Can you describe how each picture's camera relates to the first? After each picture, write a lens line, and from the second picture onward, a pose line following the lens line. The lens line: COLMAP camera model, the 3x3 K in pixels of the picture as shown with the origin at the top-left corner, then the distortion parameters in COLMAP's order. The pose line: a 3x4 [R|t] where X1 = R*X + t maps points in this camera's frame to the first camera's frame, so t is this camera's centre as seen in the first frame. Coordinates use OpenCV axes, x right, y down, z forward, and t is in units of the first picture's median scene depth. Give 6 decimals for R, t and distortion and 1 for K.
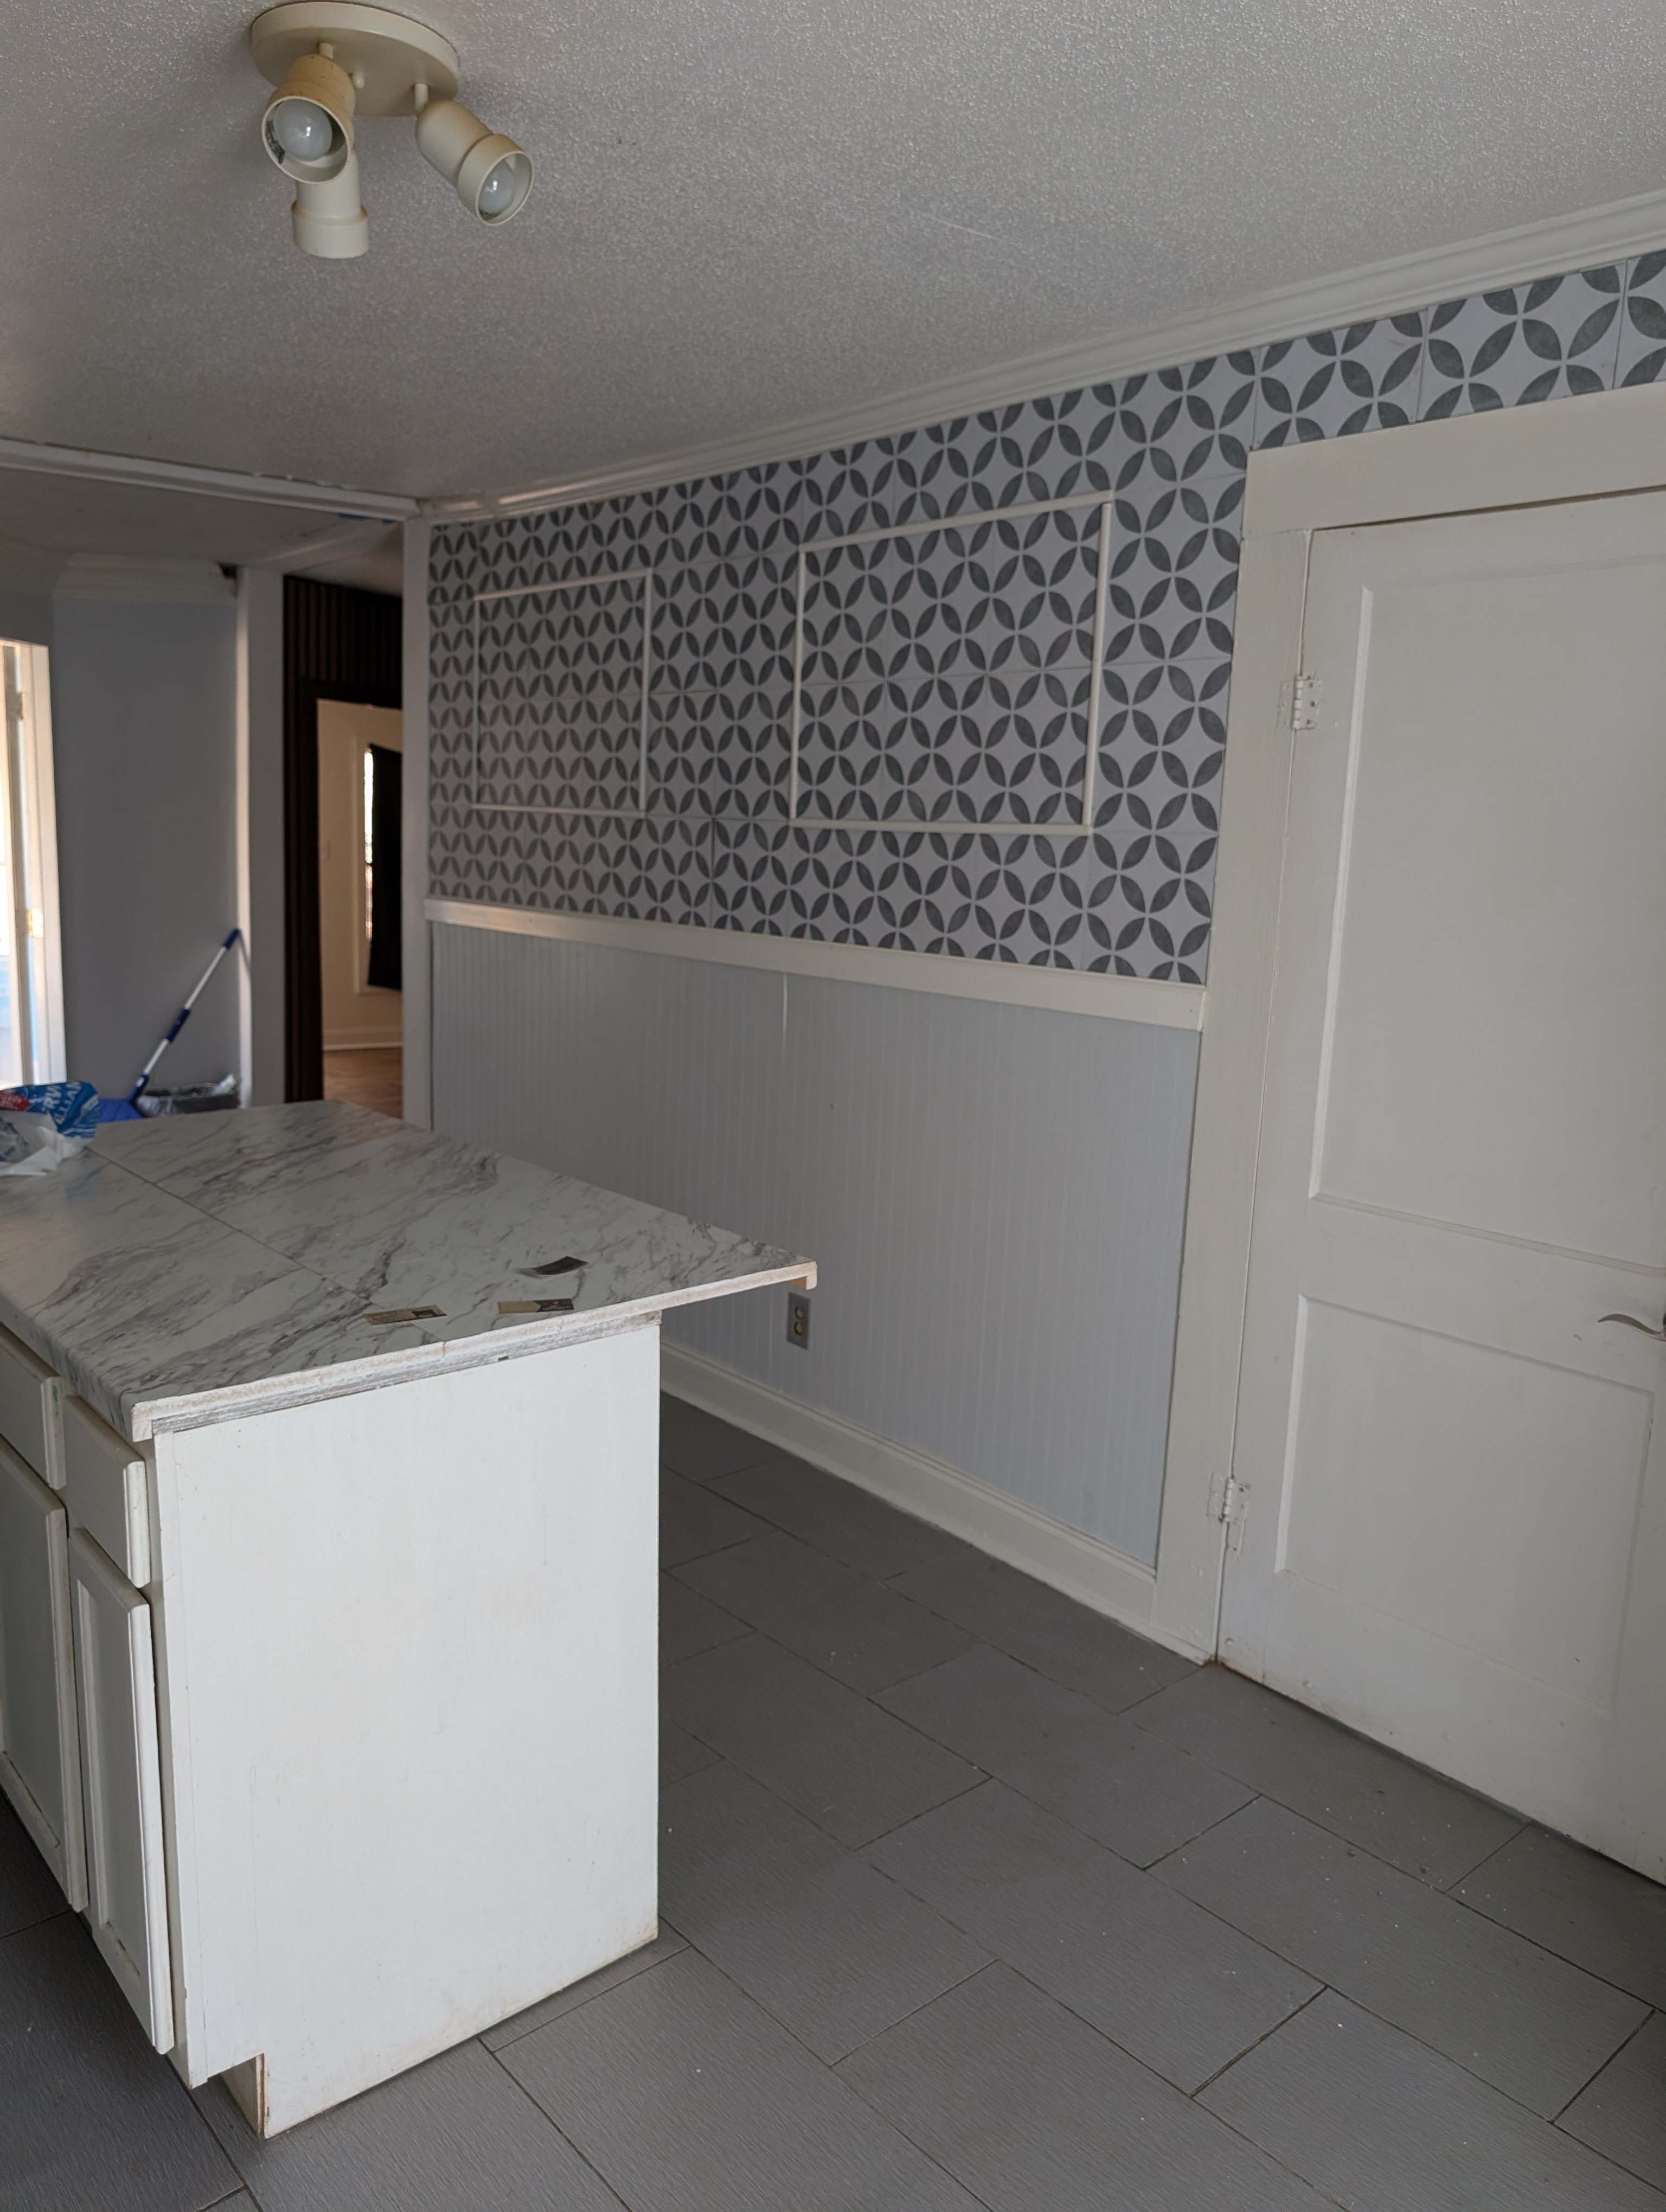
lens RADIAL K [[1588.2, 0, 832.5], [0, 1588.2, 1104.2], [0, 0, 1]] dist [0.023027, -0.016657]
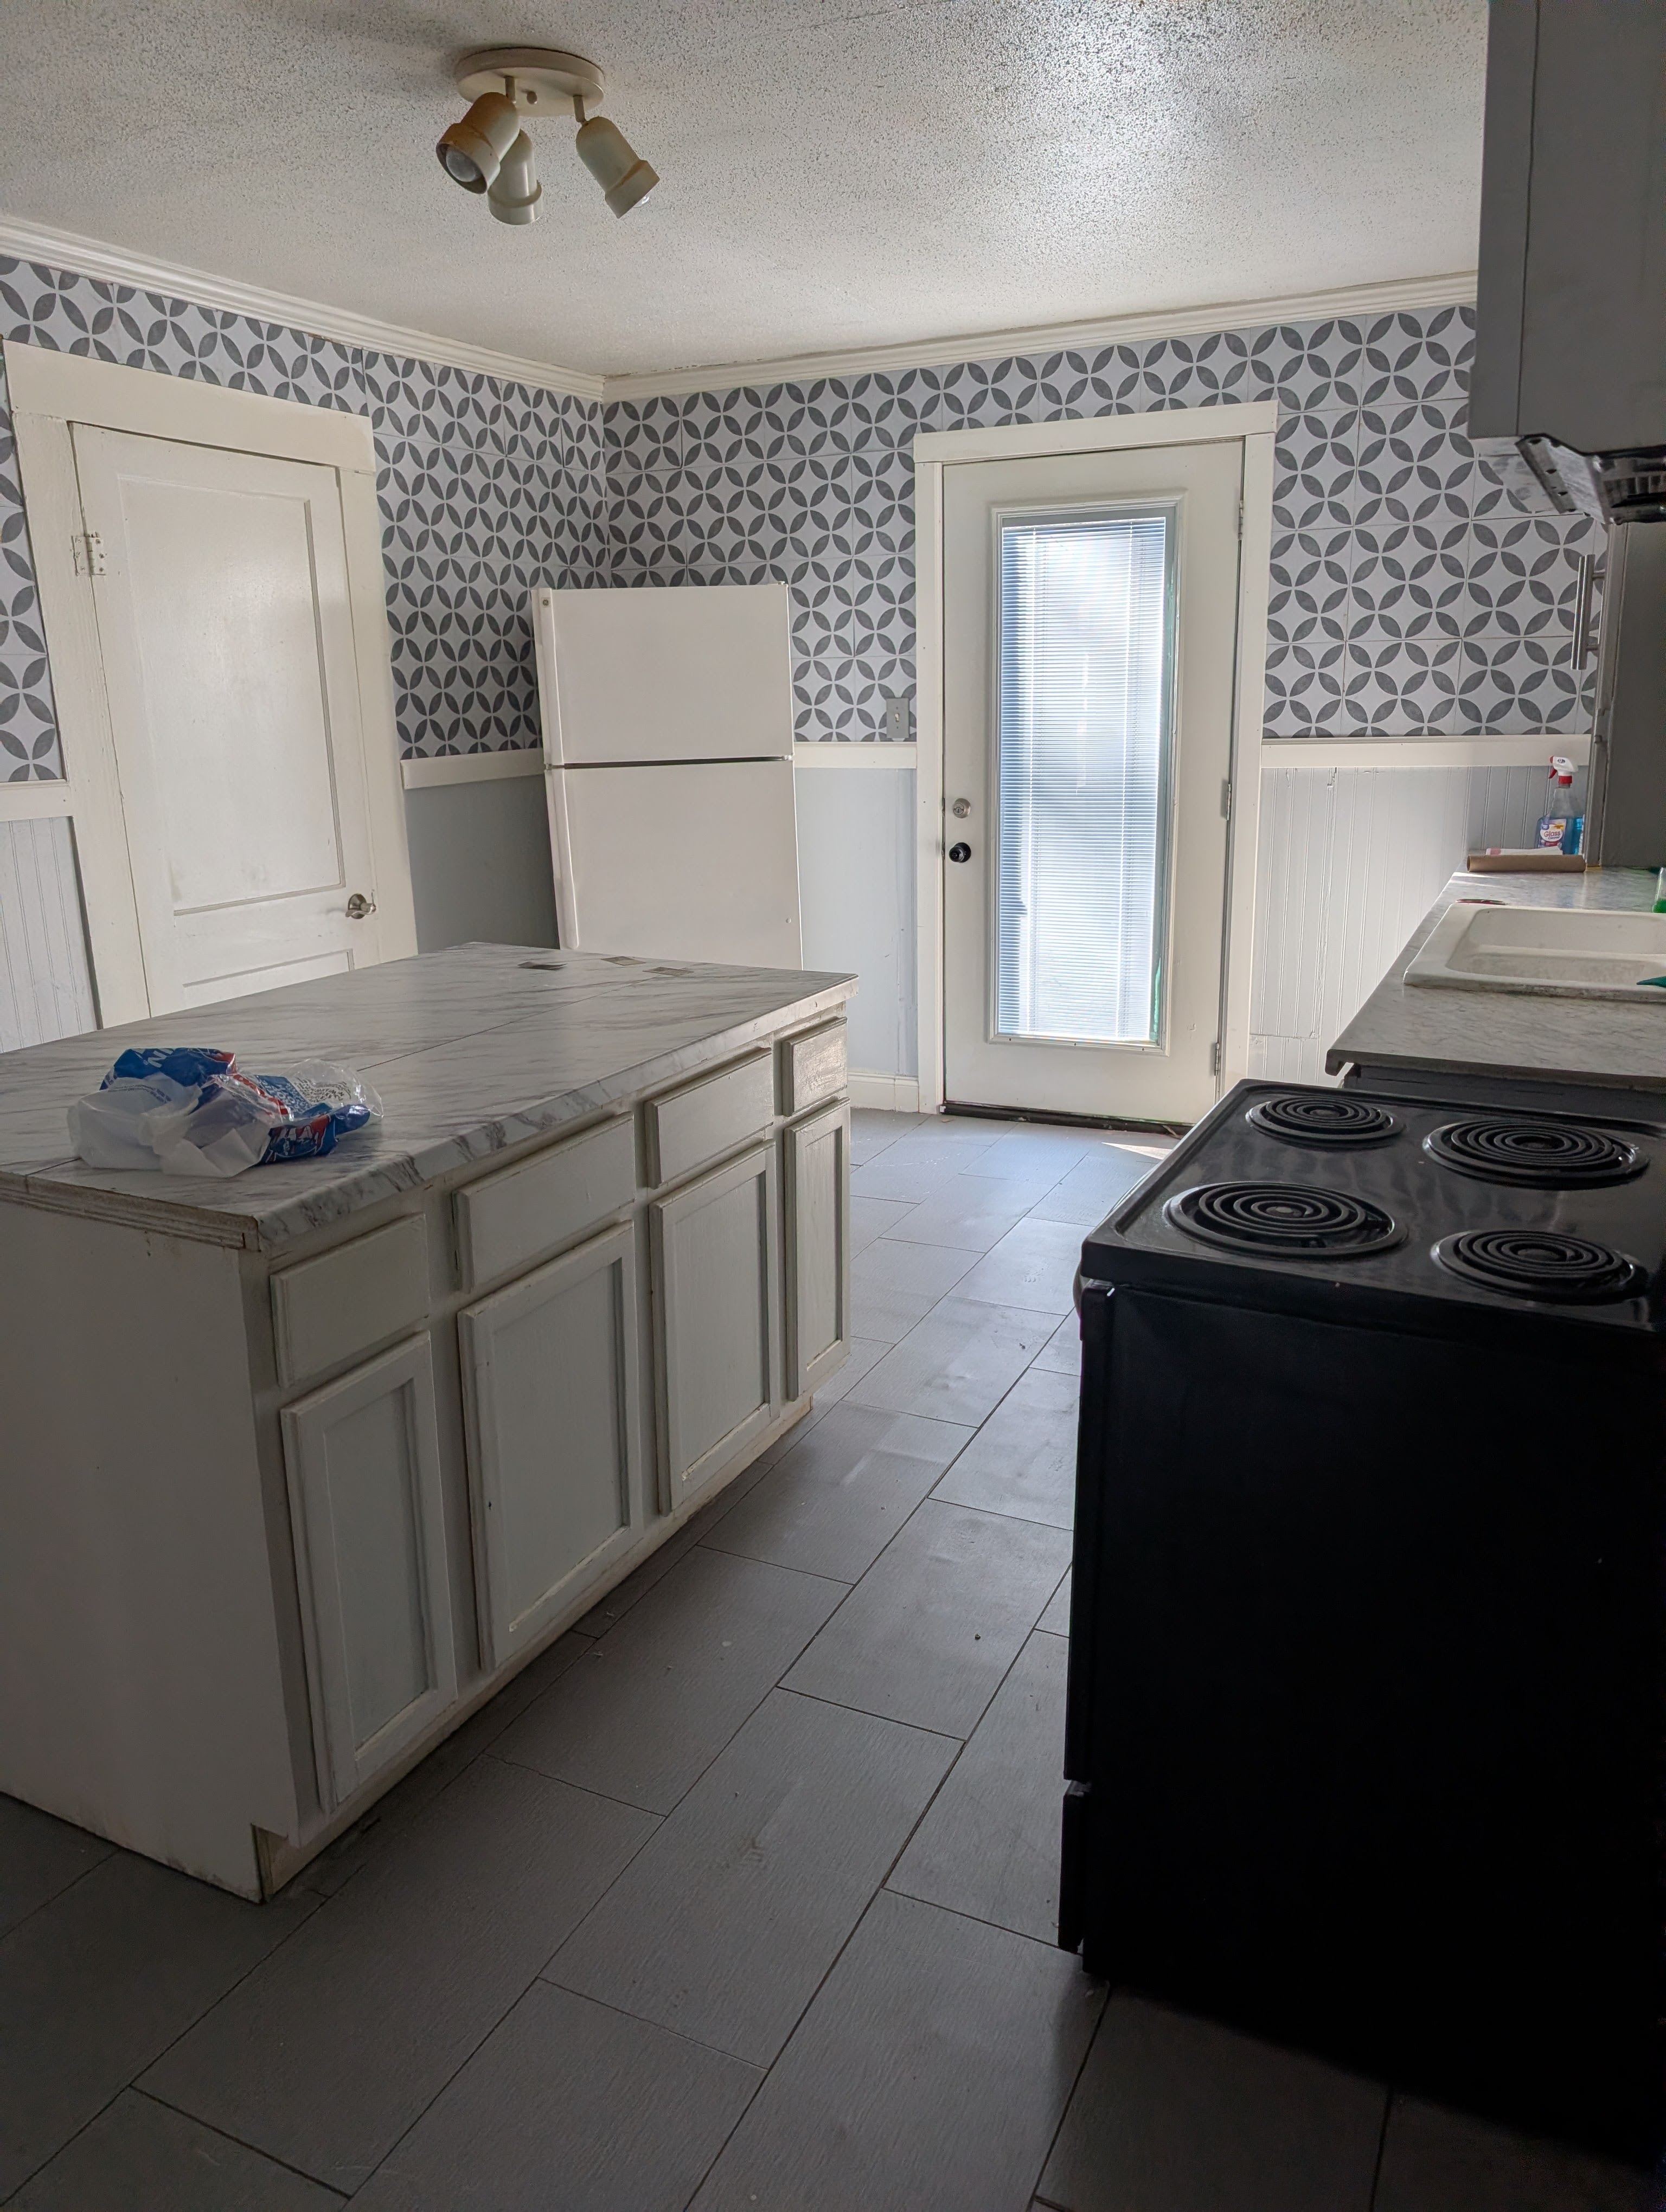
lens RADIAL K [[1588.2, 0, 839.6], [0, 1588.2, 1104.9], [0, 0, 1]] dist [0.023027, -0.016657]
pose [[-0.385359, -0.257476, 0.886118, -1.616920], [0.165865, 0.925316, 0.340997, -0.226559], [-0.907737, 0.278382, -0.313873, 1.257571]]
